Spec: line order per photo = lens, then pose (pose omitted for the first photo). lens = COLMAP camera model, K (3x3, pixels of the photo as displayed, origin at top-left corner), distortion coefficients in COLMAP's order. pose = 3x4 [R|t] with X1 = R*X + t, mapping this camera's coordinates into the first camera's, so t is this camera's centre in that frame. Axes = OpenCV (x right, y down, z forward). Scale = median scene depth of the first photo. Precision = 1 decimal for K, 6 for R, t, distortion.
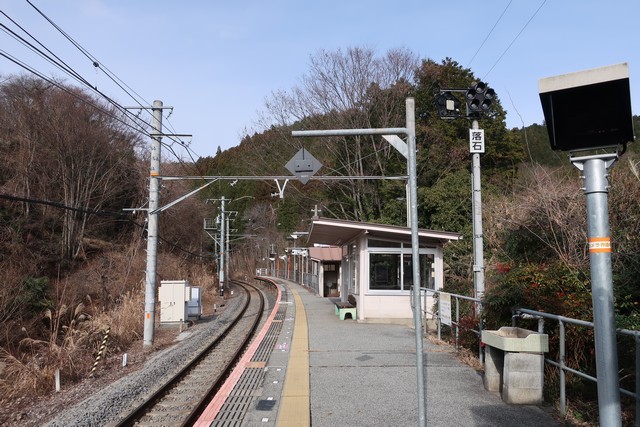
lens RADIAL K [[500.8, 0, 320.8], [0, 500.8, 213.8], [0, 0, 1]] dist [-0.009469, 0.006834]
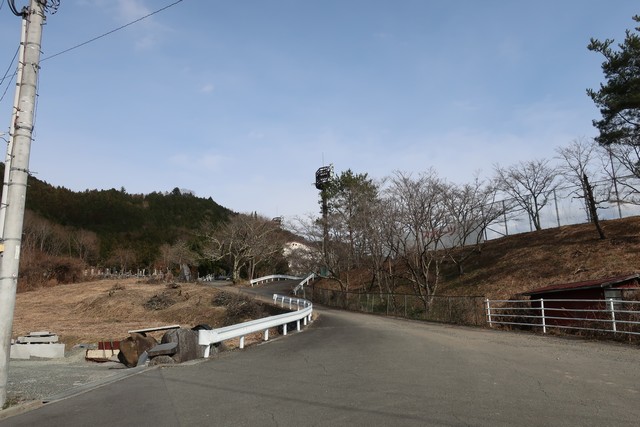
lens RADIAL K [[500.8, 0, 320.8], [0, 500.8, 213.8], [0, 0, 1]] dist [-0.009469, 0.006834]
pose [[0.703257, 0.143937, 0.696213, 0.143907], [-0.058972, 0.987726, -0.144636, -0.022082], [-0.708486, 0.060659, 0.703113, -0.578925]]
